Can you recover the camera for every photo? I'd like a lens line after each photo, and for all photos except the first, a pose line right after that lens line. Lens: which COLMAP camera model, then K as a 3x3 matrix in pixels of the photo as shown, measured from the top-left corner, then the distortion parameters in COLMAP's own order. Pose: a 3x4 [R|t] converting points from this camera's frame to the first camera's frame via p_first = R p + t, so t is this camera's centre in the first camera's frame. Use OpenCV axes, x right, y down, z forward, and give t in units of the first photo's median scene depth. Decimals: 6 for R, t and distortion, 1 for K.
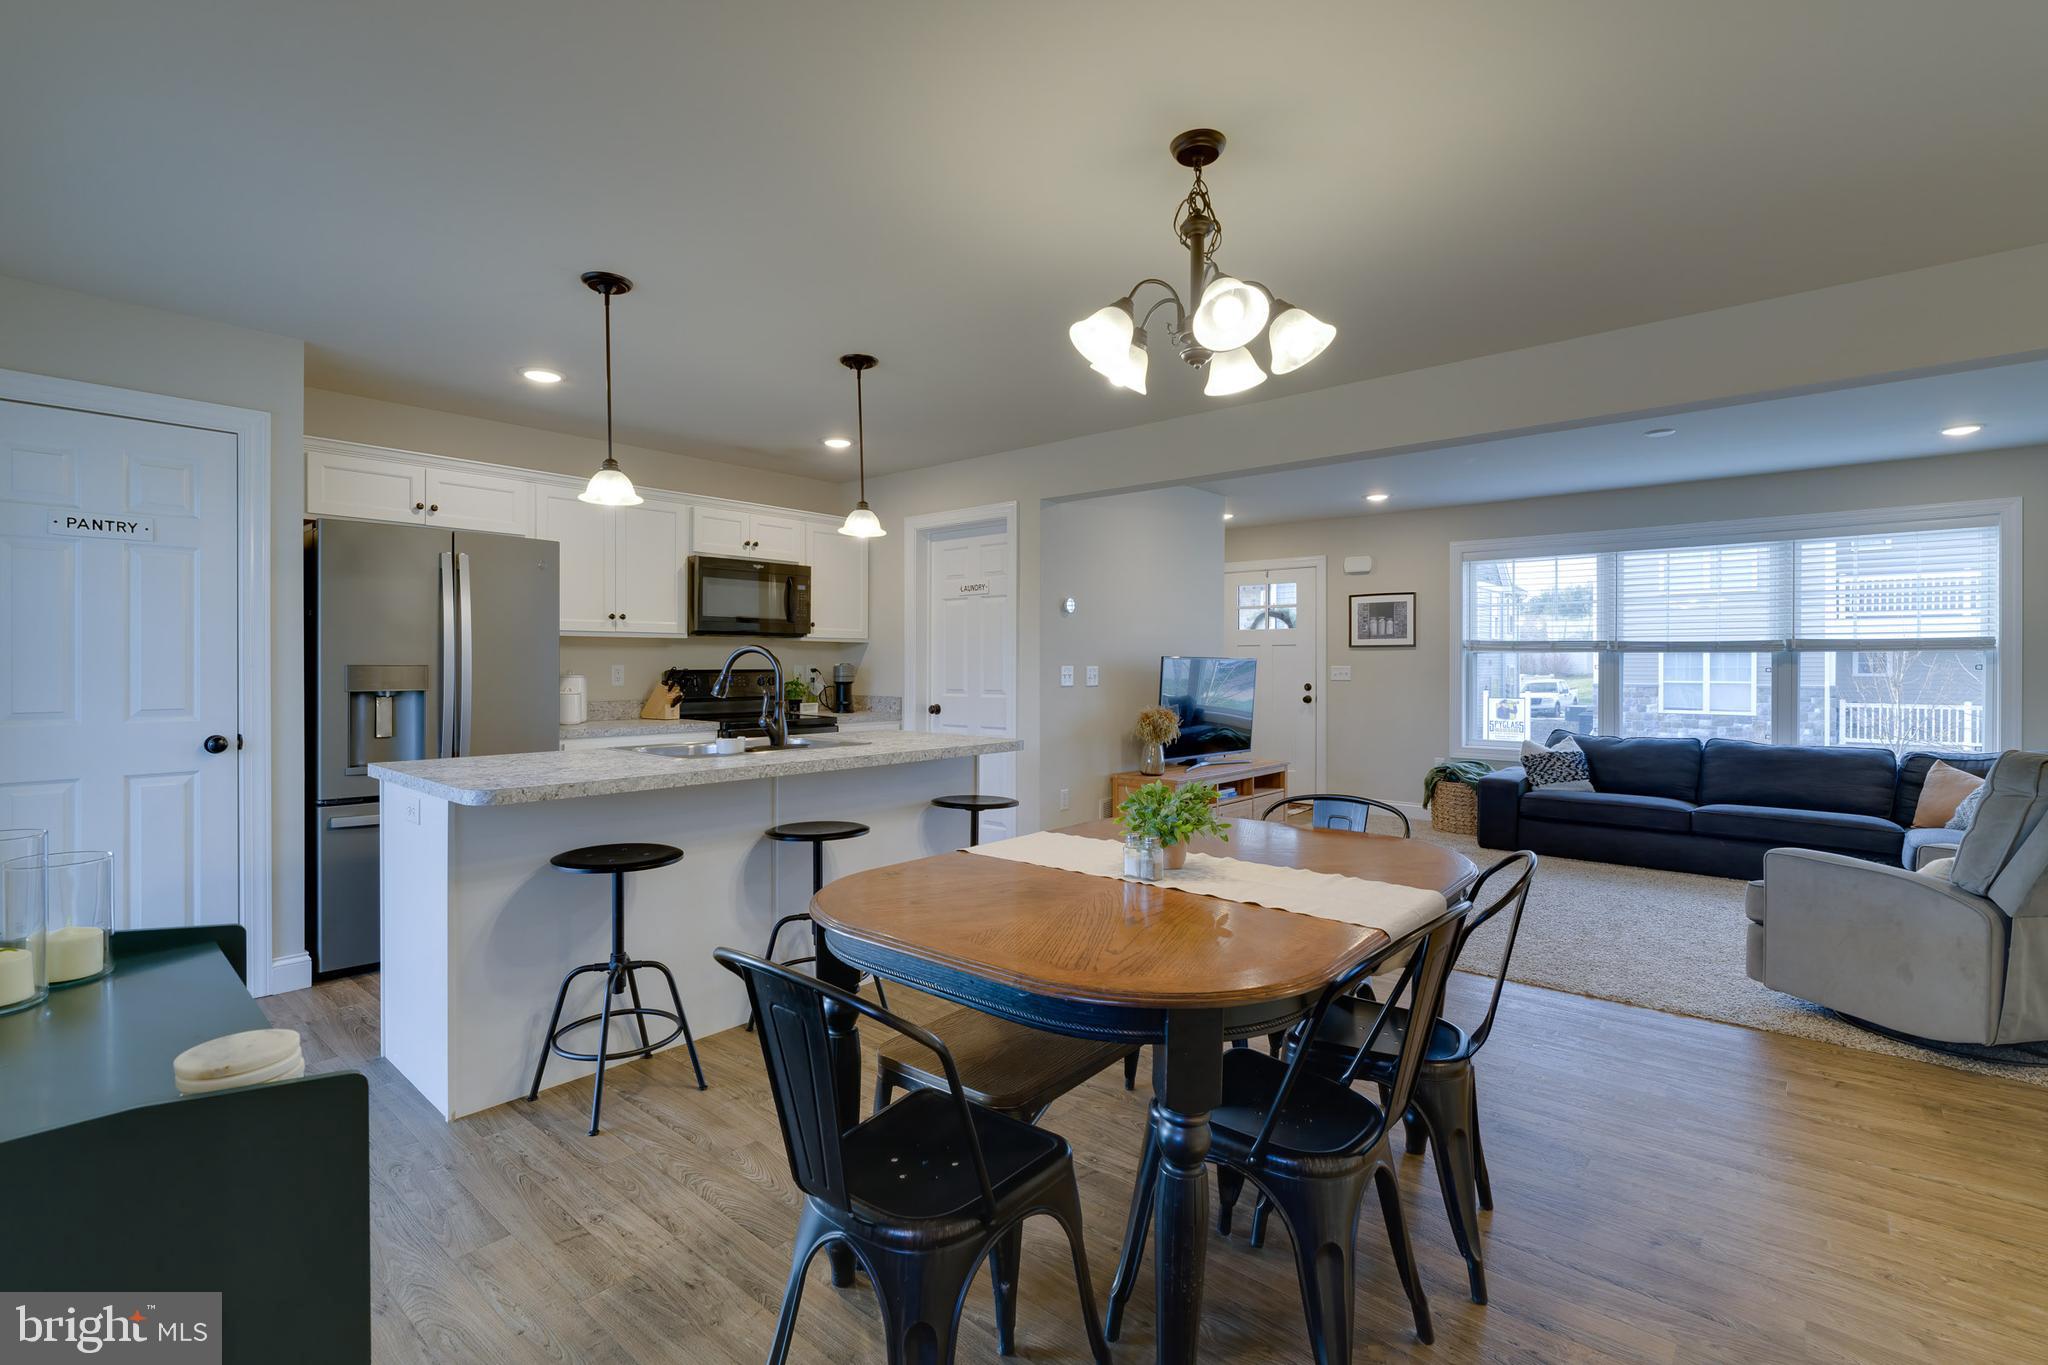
lens RADIAL K [[937.0, 0, 1030.8], [0, 937.0, 665.8], [0, 0, 1]] dist [-0.018042, 0.002035]
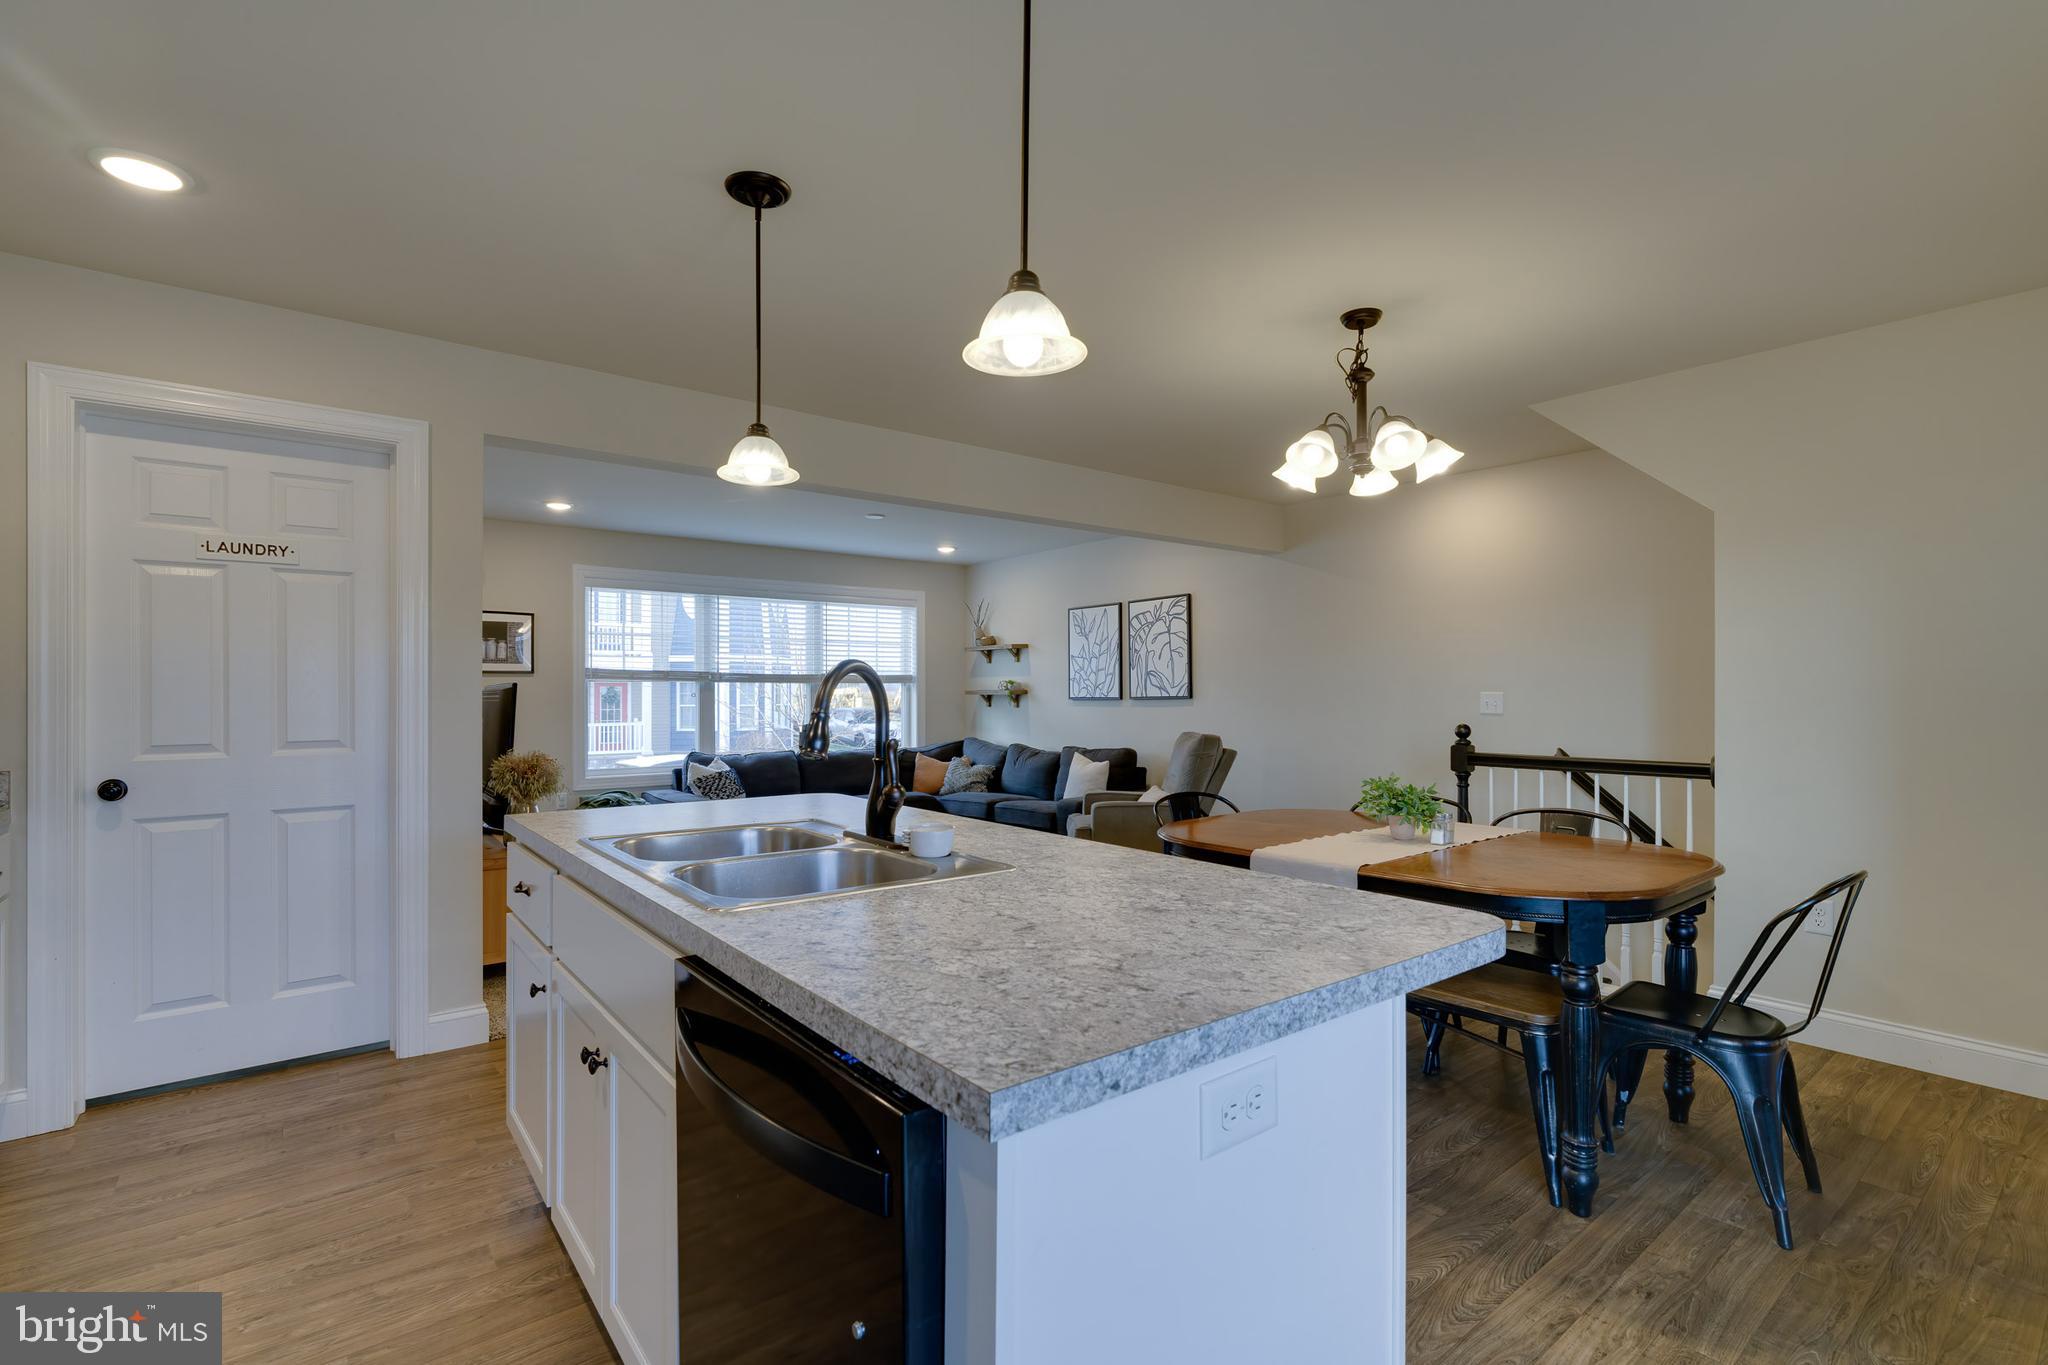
lens RADIAL K [[937.0, 0, 1003.4], [0, 937.0, 680.0], [0, 0, 1]] dist [-0.018042, 0.002035]
pose [[0.190365, 0.010734, 0.981655, -0.539082], [0.002141, 0.999933, -0.011349, -0.003036], [-0.981711, 0.004262, 0.190329, 0.533778]]
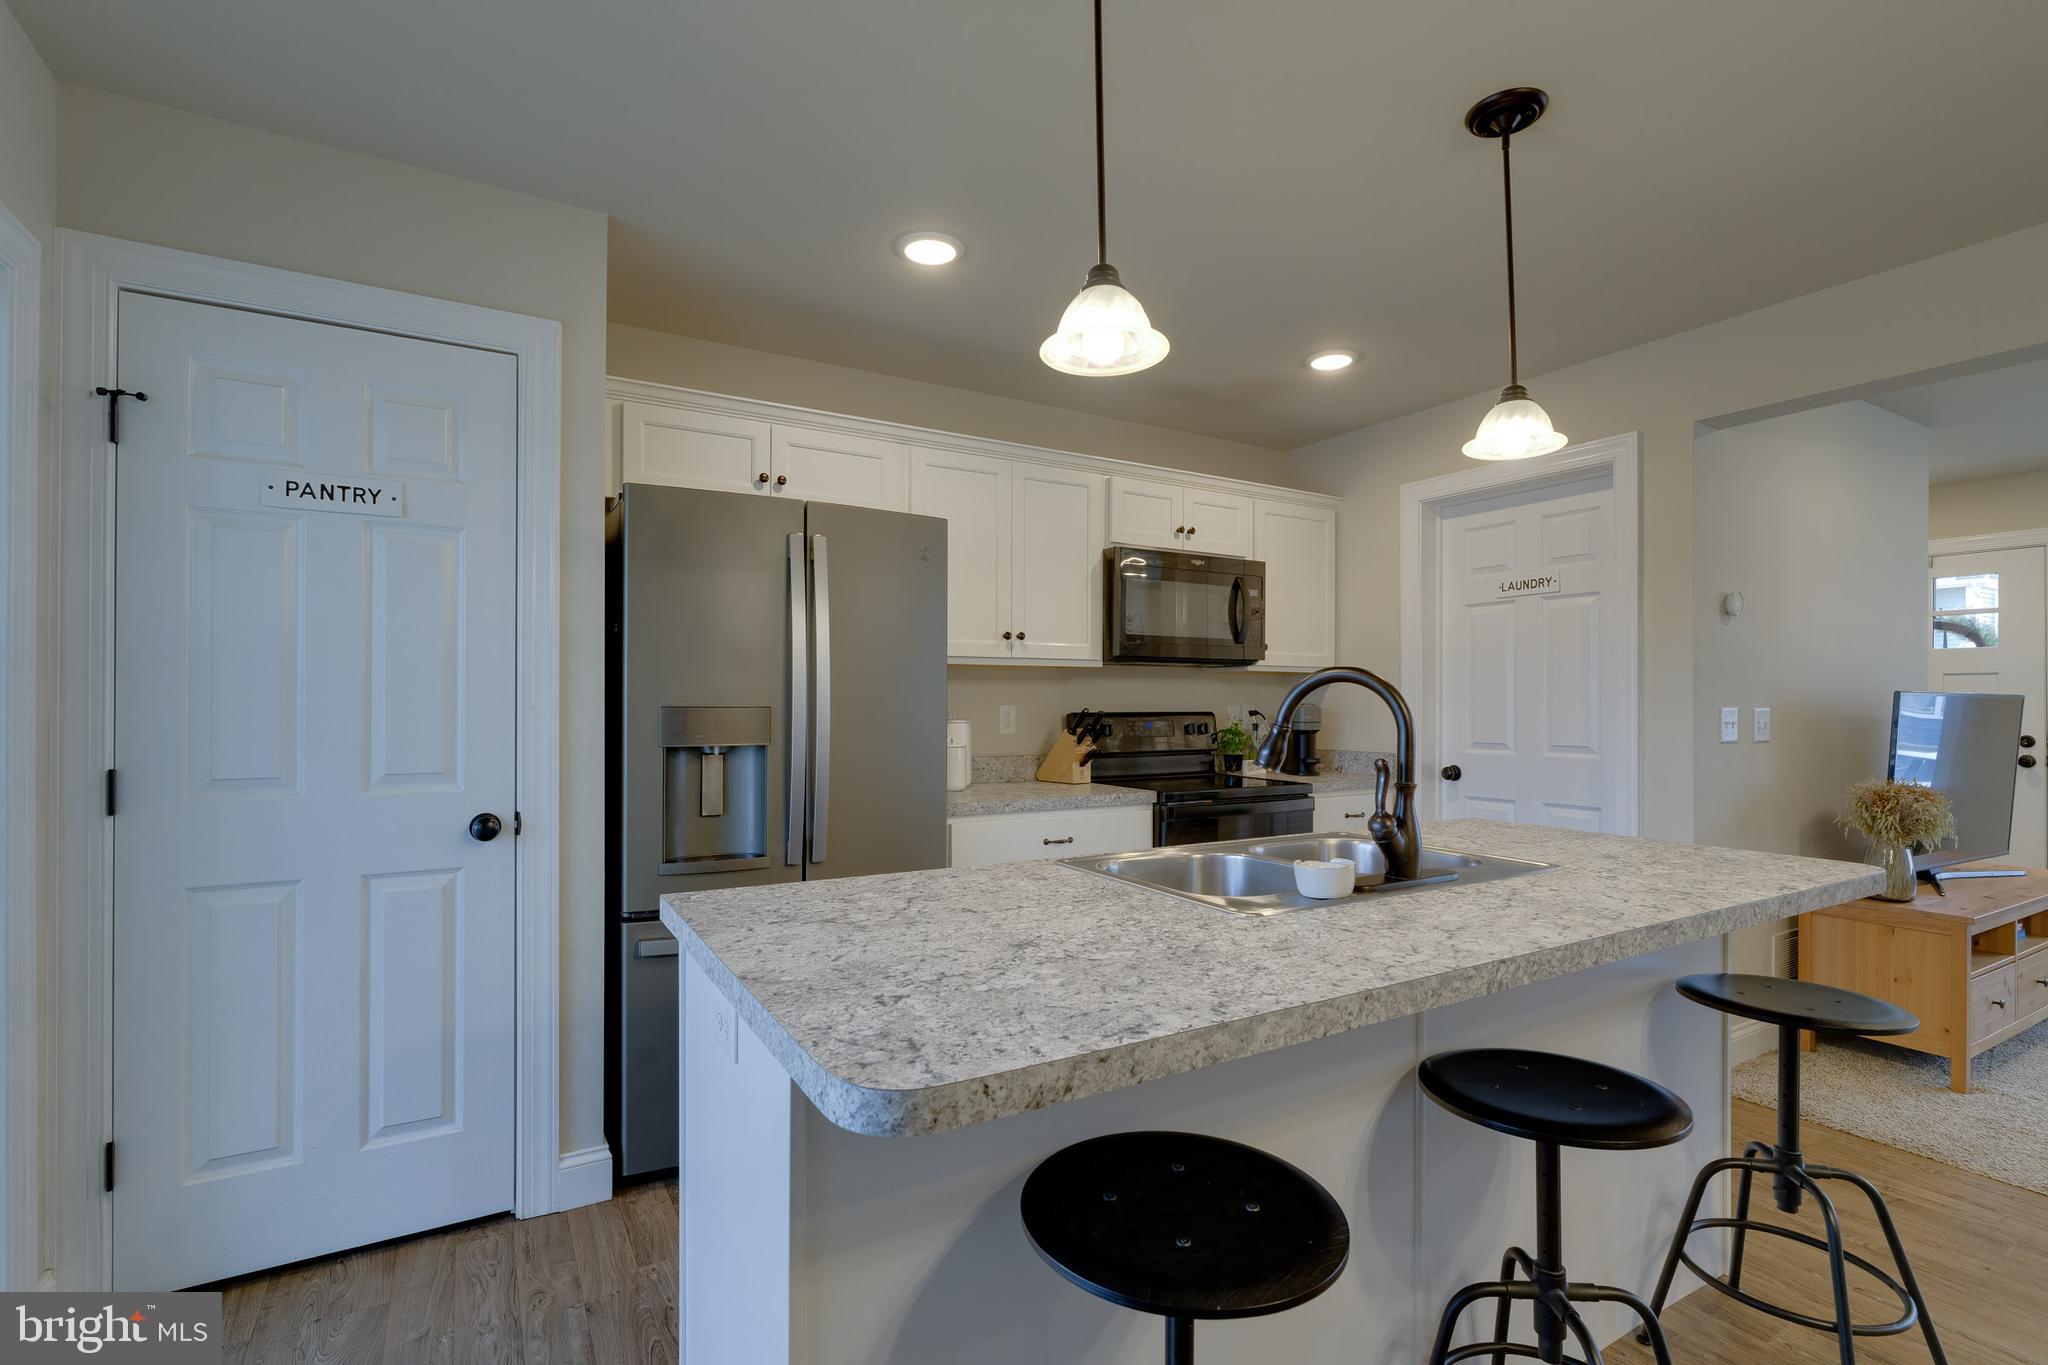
lens RADIAL K [[937.0, 0, 1022.0], [0, 937.0, 693.2], [0, 0, 1]] dist [-0.018042, 0.002035]
pose [[0.946176, -0.003461, -0.323634, -0.198581], [-0.000743, 0.999917, -0.012867, -0.001034], [0.323652, 0.012415, 0.946095, 0.321615]]
